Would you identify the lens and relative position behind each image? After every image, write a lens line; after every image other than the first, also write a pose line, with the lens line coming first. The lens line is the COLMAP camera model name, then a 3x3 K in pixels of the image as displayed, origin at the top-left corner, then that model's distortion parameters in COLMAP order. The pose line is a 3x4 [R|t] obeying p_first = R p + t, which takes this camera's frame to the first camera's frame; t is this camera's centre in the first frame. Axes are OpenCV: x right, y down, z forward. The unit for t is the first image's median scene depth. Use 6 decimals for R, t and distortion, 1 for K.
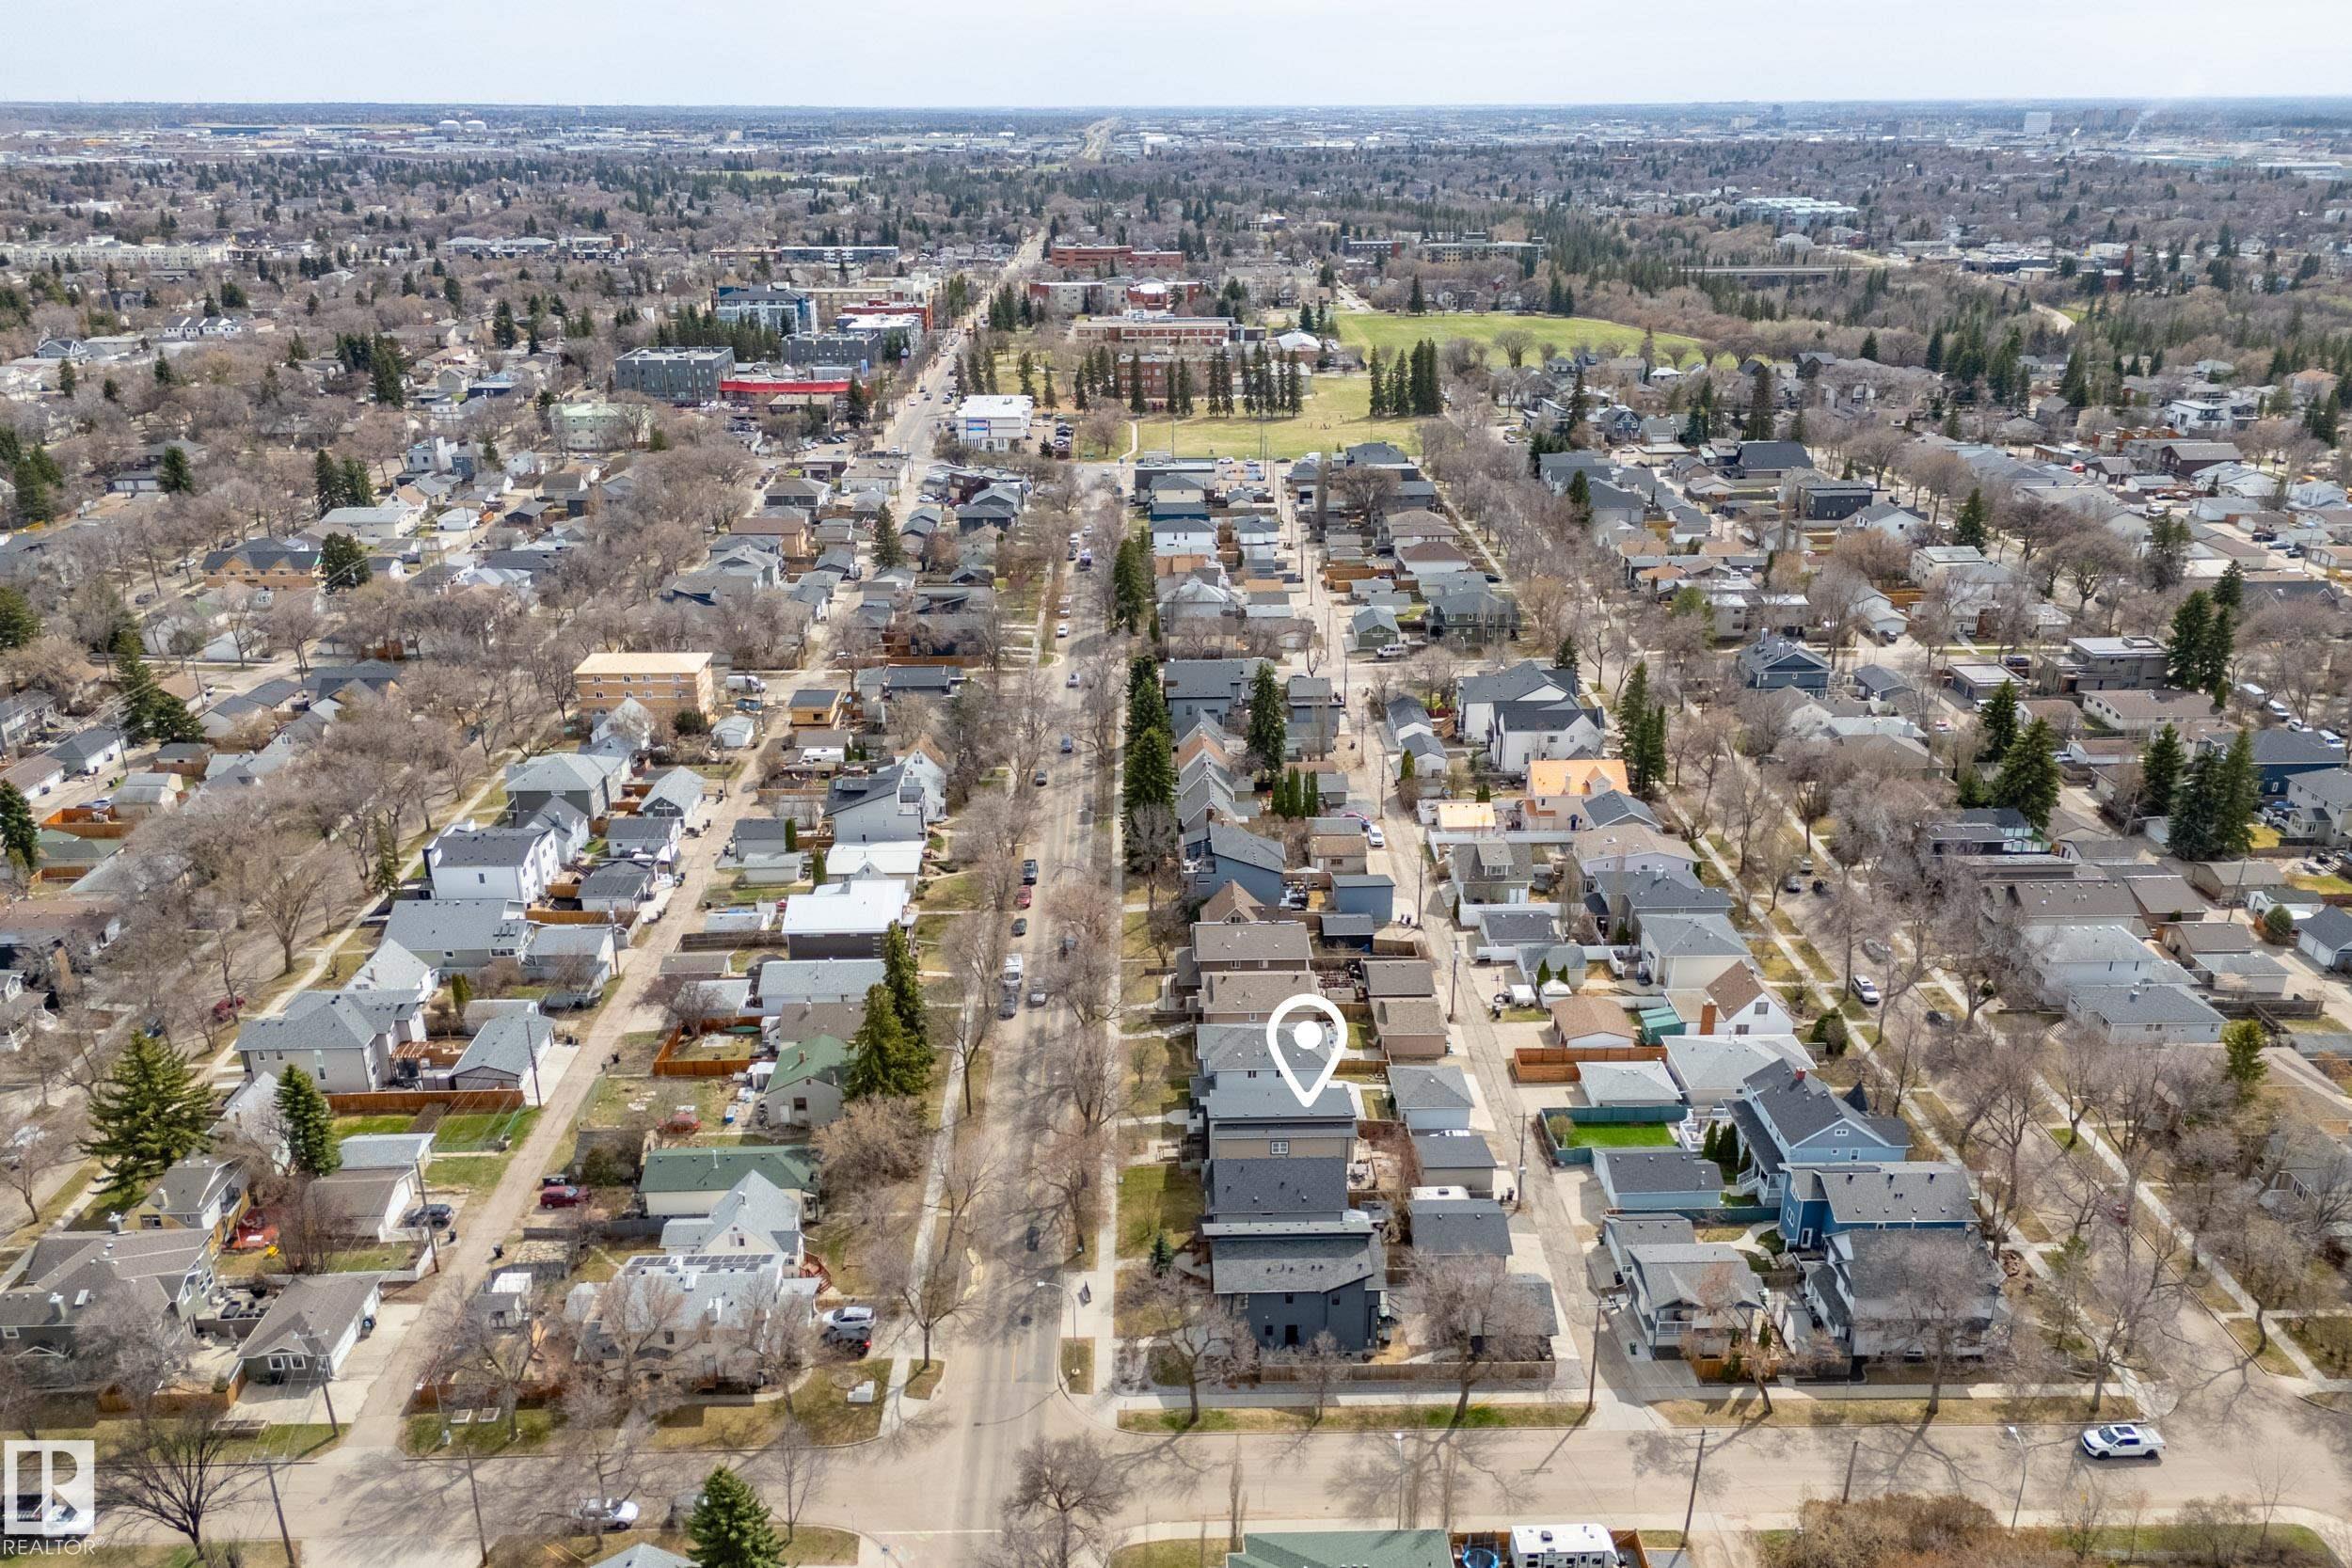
lens RADIAL K [[1734.2, 0, 1179.9], [0, 1734.2, 842.8], [0, 0, 1]] dist [0.083070, -0.076322]
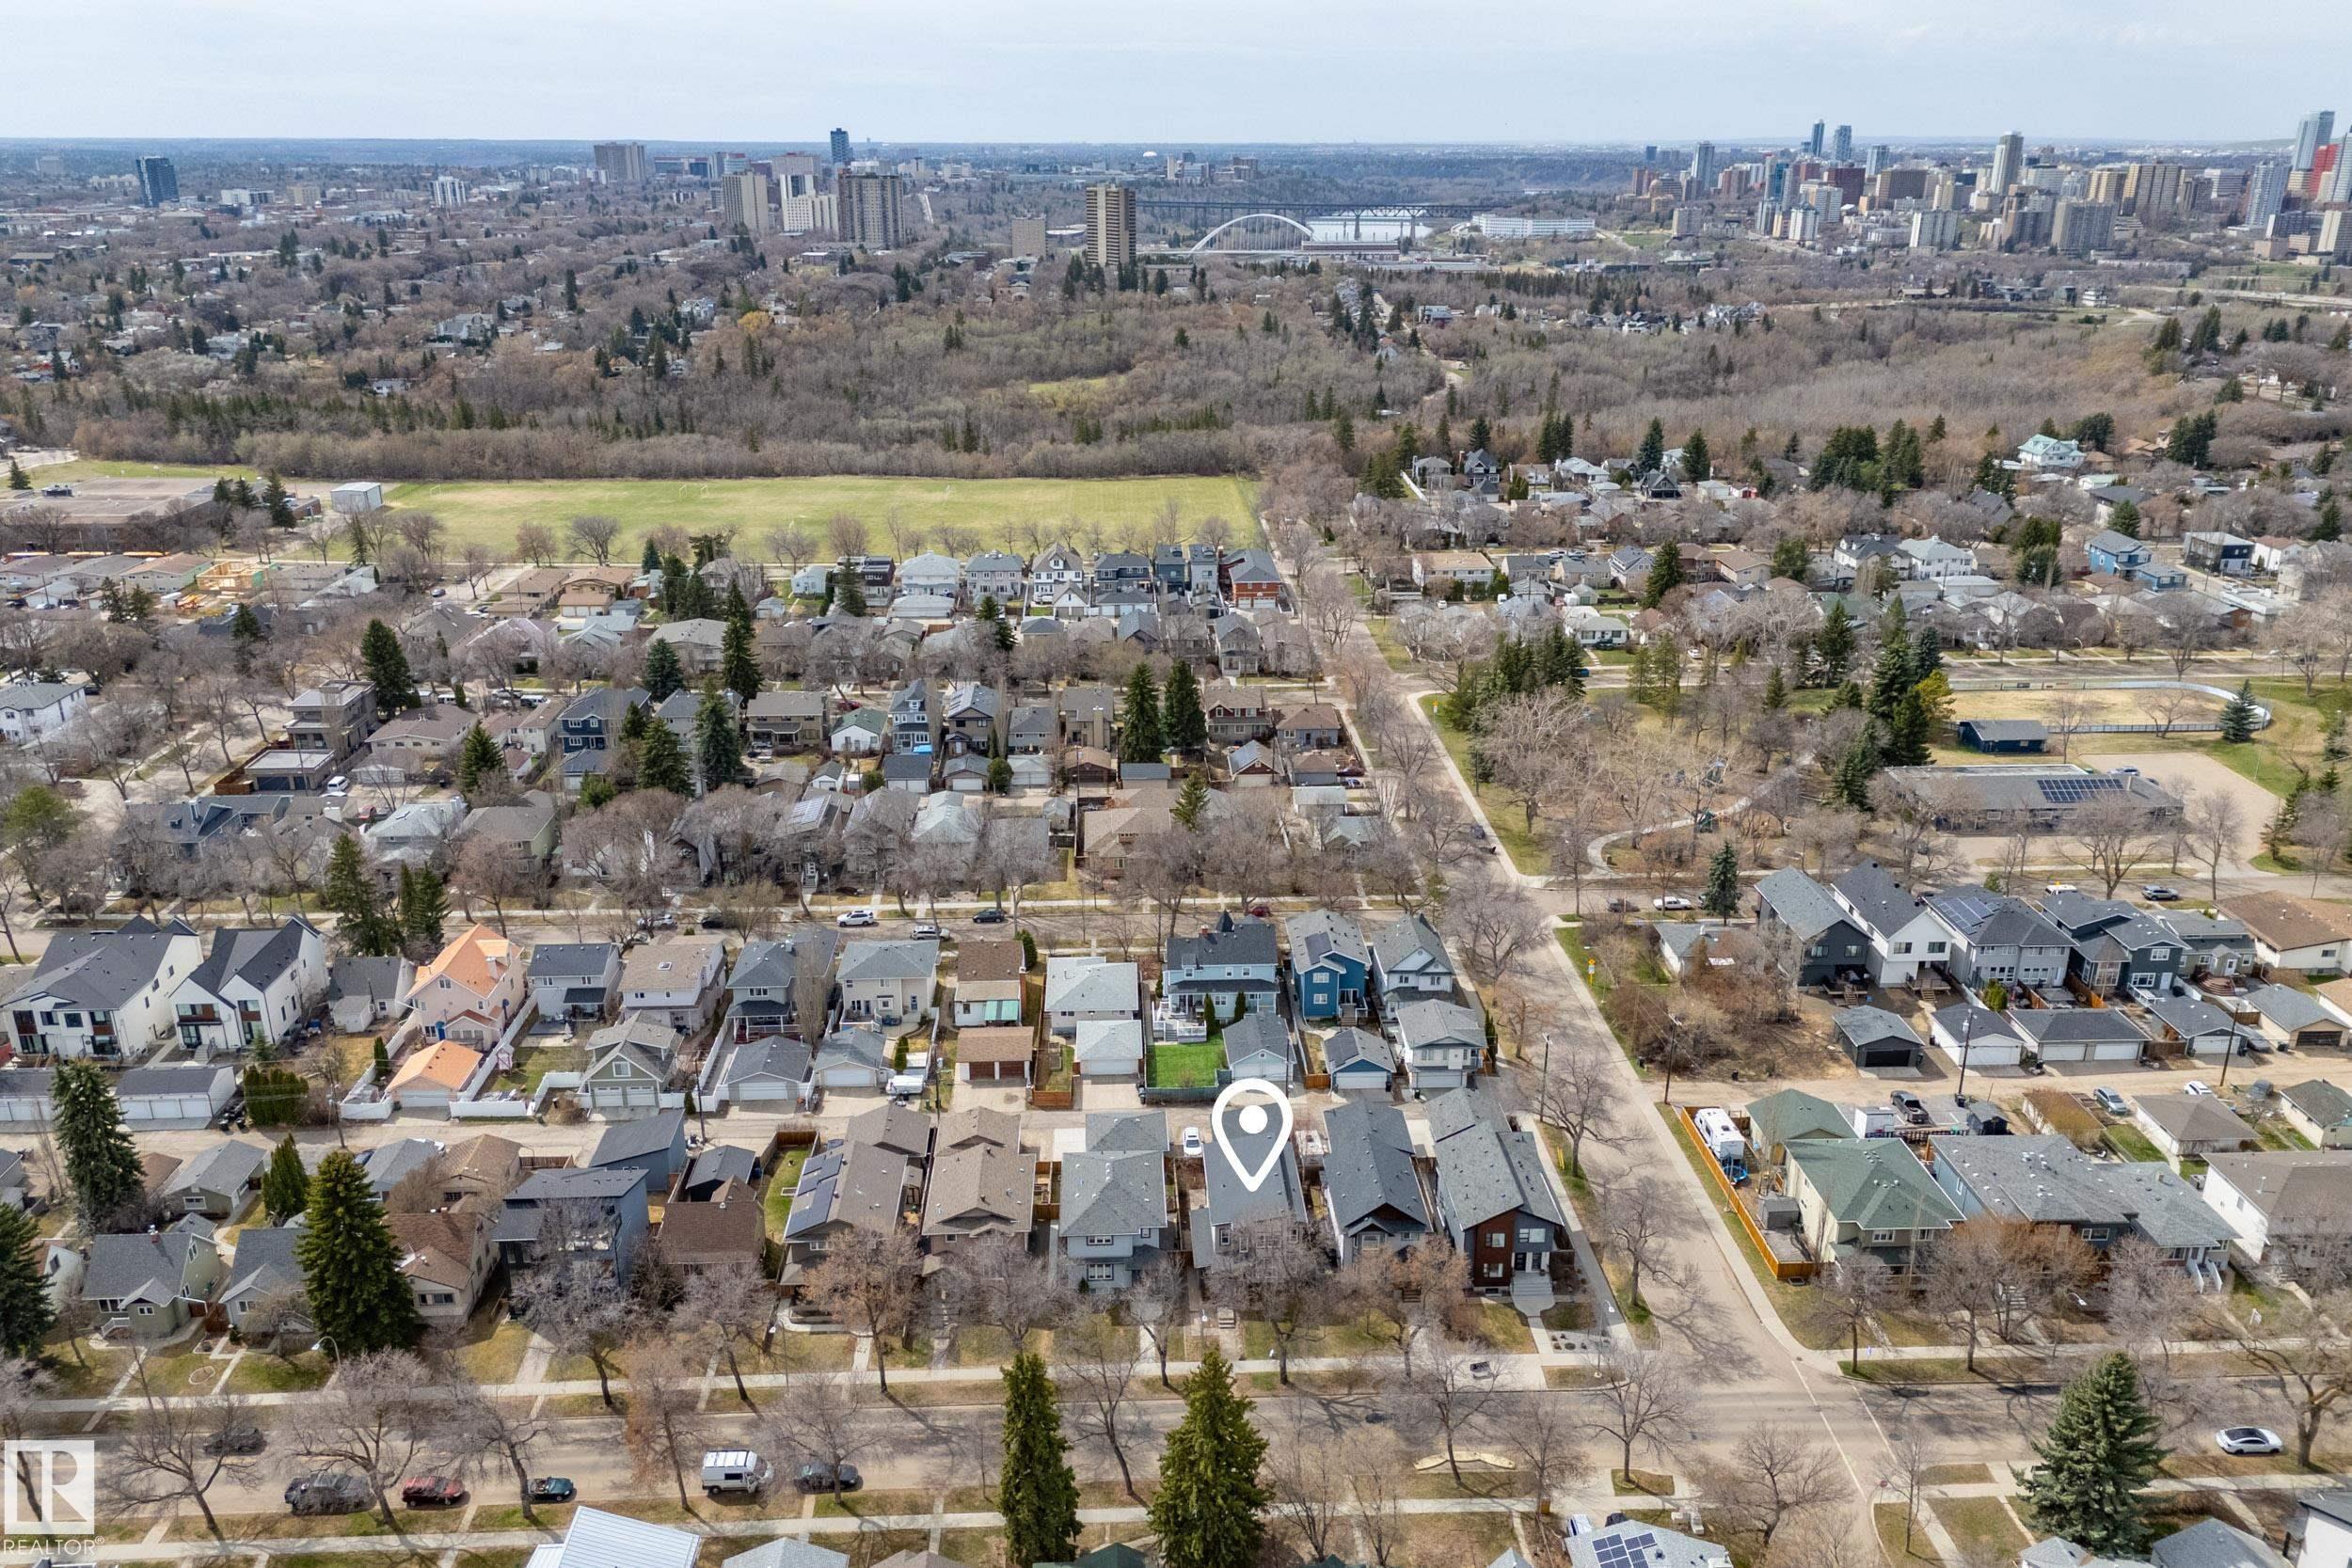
lens RADIAL K [[1734.2, 0, 1179.9], [0, 1734.2, 842.8], [0, 0, 1]] dist [0.083070, -0.076322]
pose [[-0.017803, -0.366233, 0.930353, -0.423089], [0.390189, 0.854175, 0.343712, -0.193407], [-0.920562, 0.369133, 0.127693, 0.467132]]
